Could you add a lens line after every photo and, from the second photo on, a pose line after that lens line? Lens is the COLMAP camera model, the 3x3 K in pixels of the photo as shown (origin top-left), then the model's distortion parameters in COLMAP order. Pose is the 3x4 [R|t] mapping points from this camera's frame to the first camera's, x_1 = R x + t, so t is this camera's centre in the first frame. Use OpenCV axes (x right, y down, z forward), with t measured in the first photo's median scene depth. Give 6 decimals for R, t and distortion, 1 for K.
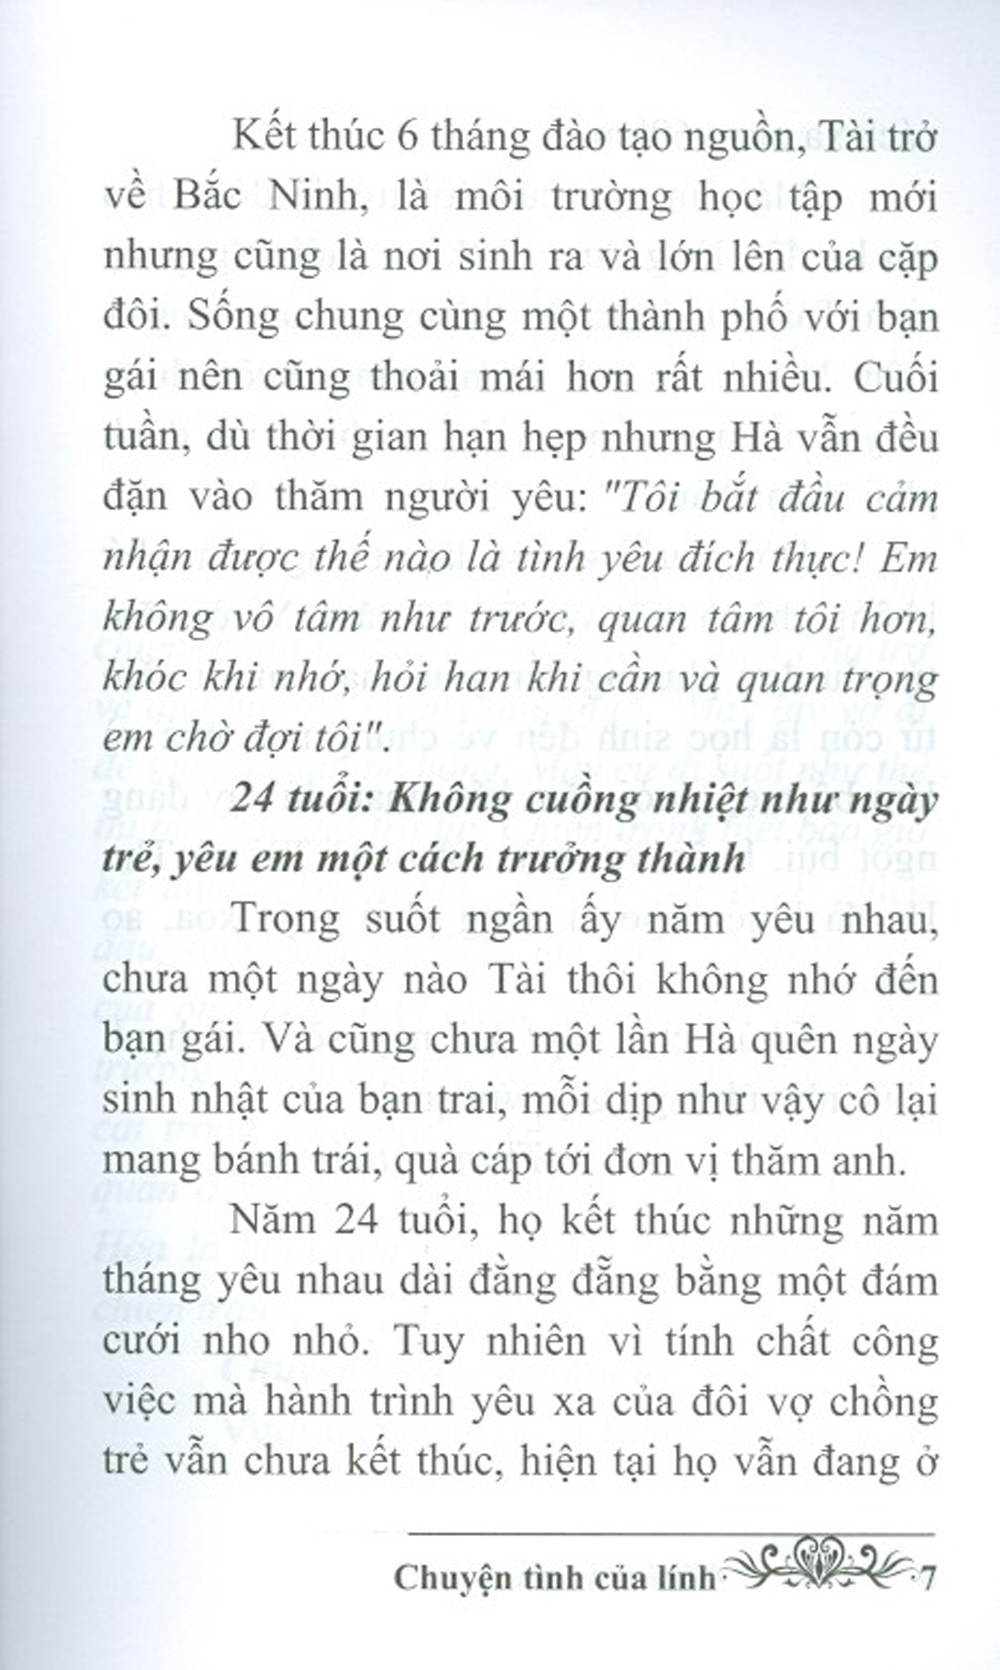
lens RADIAL K [[684.1, 0, 499.7], [0, 684.1, 831.8], [0, 0, 1]] dist [-0.000868, 0.000419]
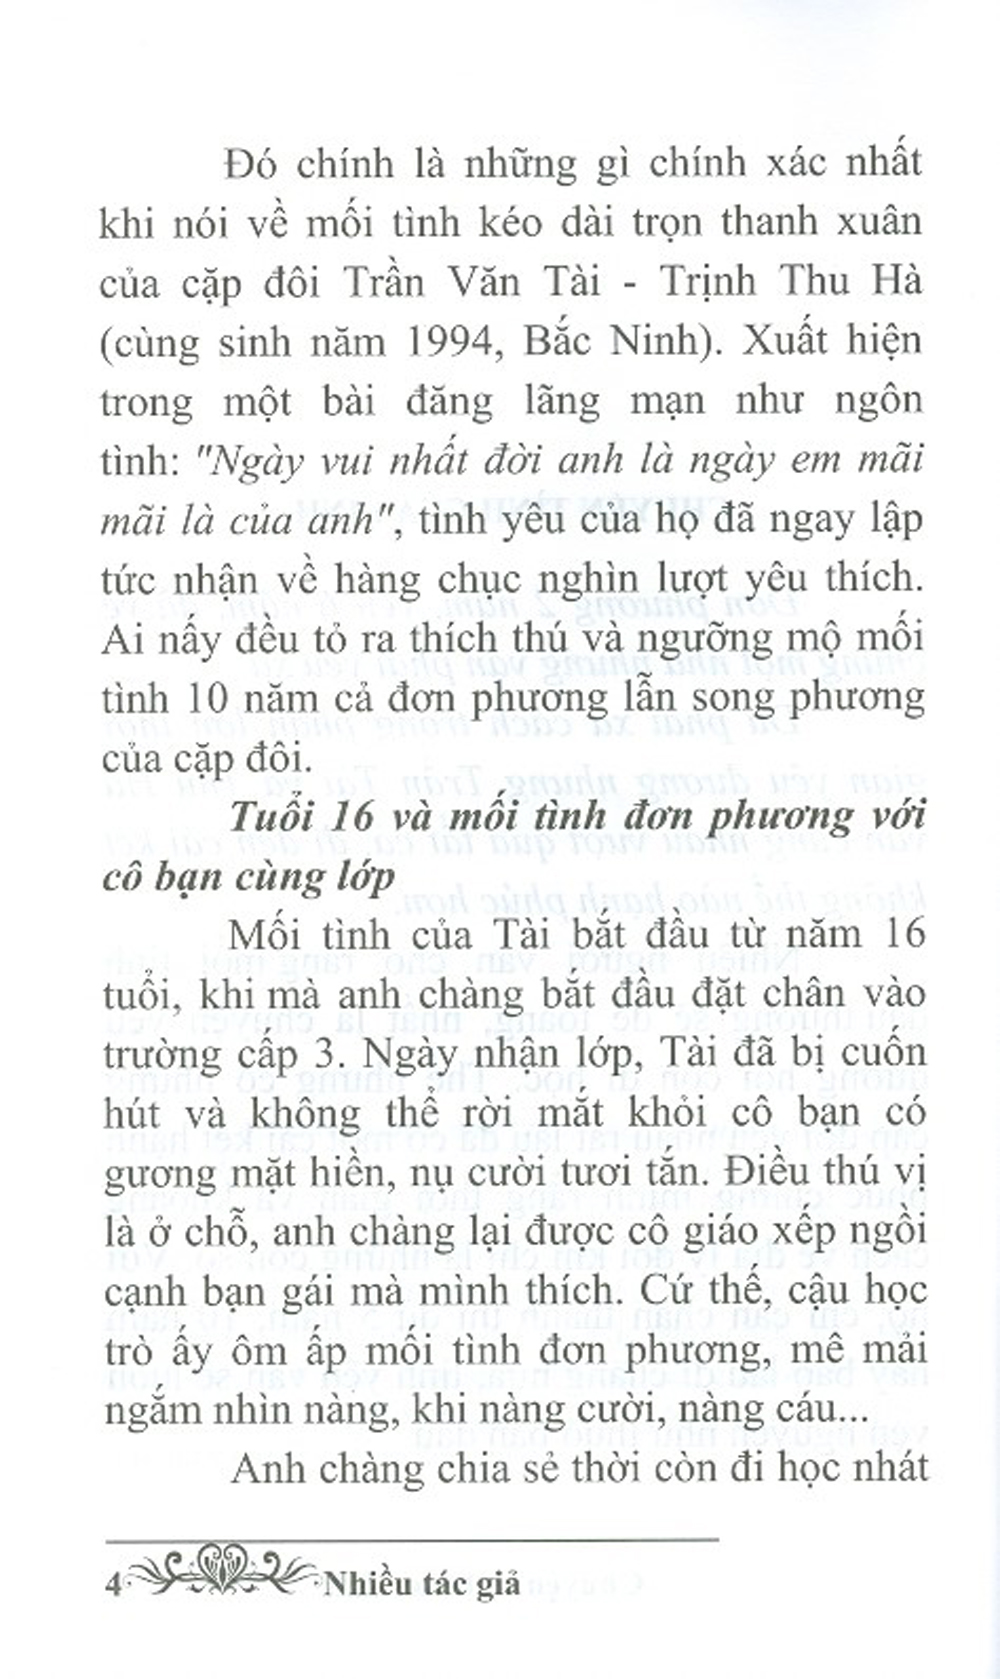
lens RADIAL K [[673.1, 0, 499.9], [0, 673.1, 849.0], [0, 0, 1]] dist [0.000450, -0.000471]
pose [[0.999974, -0.006742, -0.002416, 0.449387], [0.006742, 0.999977, -0.000045, 0.001156], [0.002416, 0.000029, 0.999997, 0.000695]]
